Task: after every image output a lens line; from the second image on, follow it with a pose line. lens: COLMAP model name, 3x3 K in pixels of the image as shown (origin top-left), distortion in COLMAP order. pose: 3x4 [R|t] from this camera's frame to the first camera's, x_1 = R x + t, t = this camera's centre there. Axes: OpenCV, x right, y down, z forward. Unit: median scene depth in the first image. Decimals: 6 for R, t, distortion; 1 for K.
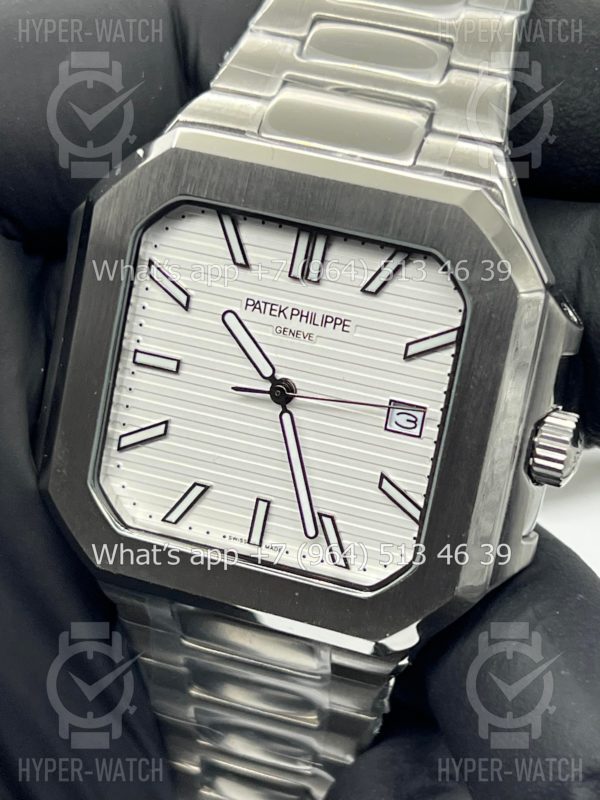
lens RADIAL K [[1876.3, 0, 306.9], [0, 1876.3, 400.5], [0, 0, 1]] dist [0.235132, 0.000000]
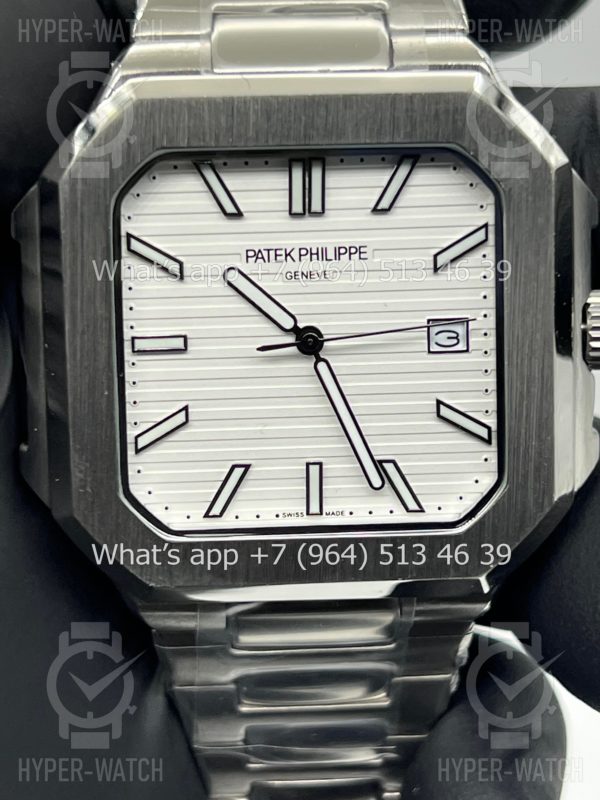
lens RADIAL K [[1876.3, 0, 294.6], [0, 1876.3, 398.1], [0, 0, 1]] dist [0.235132, 0.000000]
pose [[0.930786, -0.234954, 0.280061, -0.280529], [0.248962, 0.968397, -0.015001, 0.033993], [-0.267686, 0.083688, 0.959865, 0.131230]]
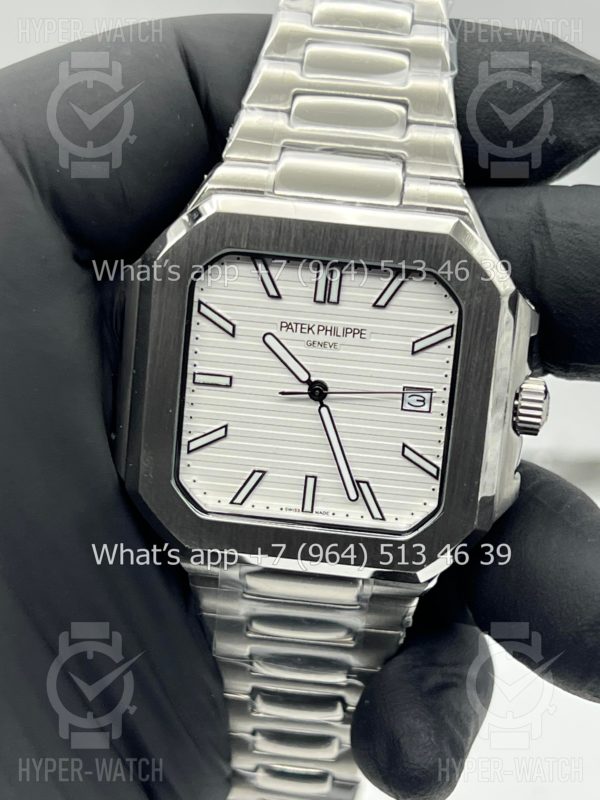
lens RADIAL K [[1876.3, 0, 296.6], [0, 1876.3, 402.1], [0, 0, 1]] dist [0.235132, 0.000000]
pose [[0.975899, -0.131558, 0.174109, -0.250688], [0.125345, 0.991034, 0.046262, -0.058014], [-0.178634, -0.023323, 0.983639, -0.256371]]
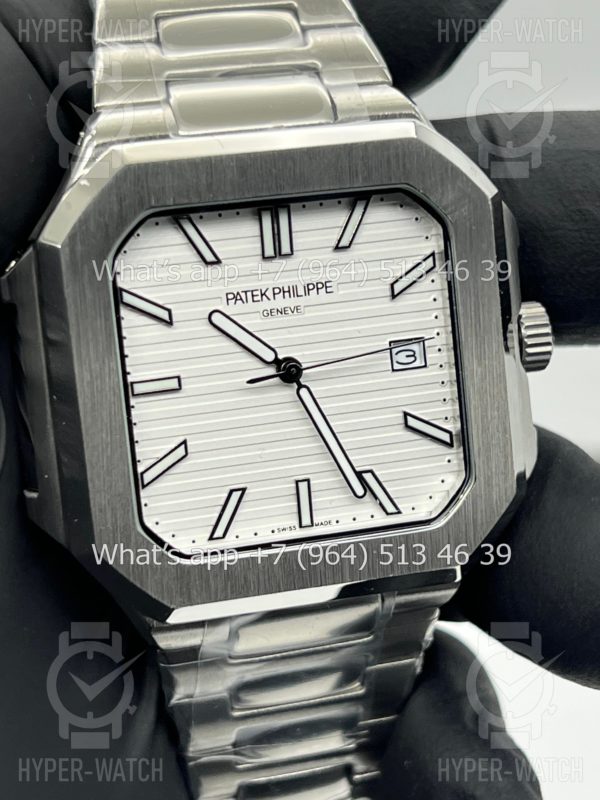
lens RADIAL K [[1876.3, 0, 304.8], [0, 1876.3, 401.1], [0, 0, 1]] dist [0.235132, 0.000000]
pose [[0.825905, -0.318047, 0.465539, -0.478437], [0.340871, 0.939380, 0.037032, -0.023523], [-0.449096, 0.128104, 0.884252, 0.109998]]
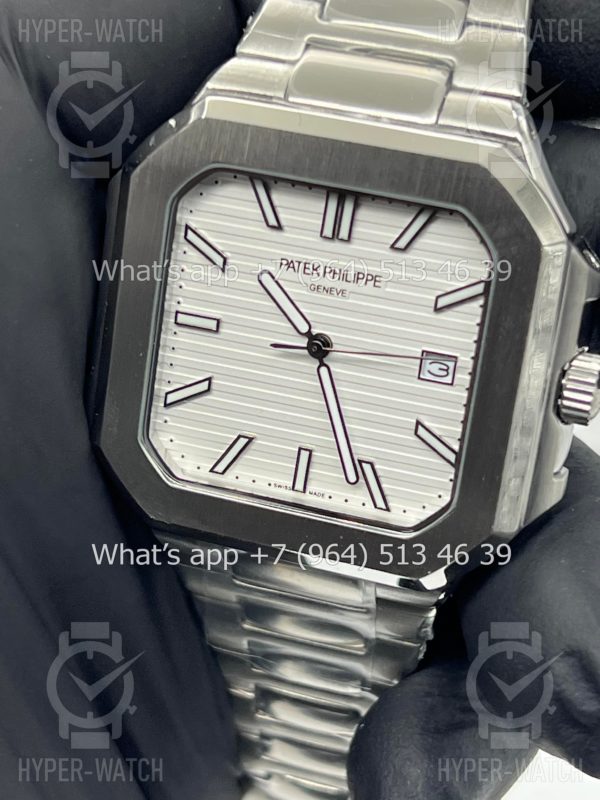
lens RADIAL K [[1876.3, 0, 301.8], [0, 1876.3, 403.0], [0, 0, 1]] dist [0.235132, 0.000000]
pose [[0.998921, -0.044285, -0.014015, -0.009309], [0.045155, 0.996557, 0.069530, -0.046378], [0.010887, -0.070088, 0.997481, -0.047540]]
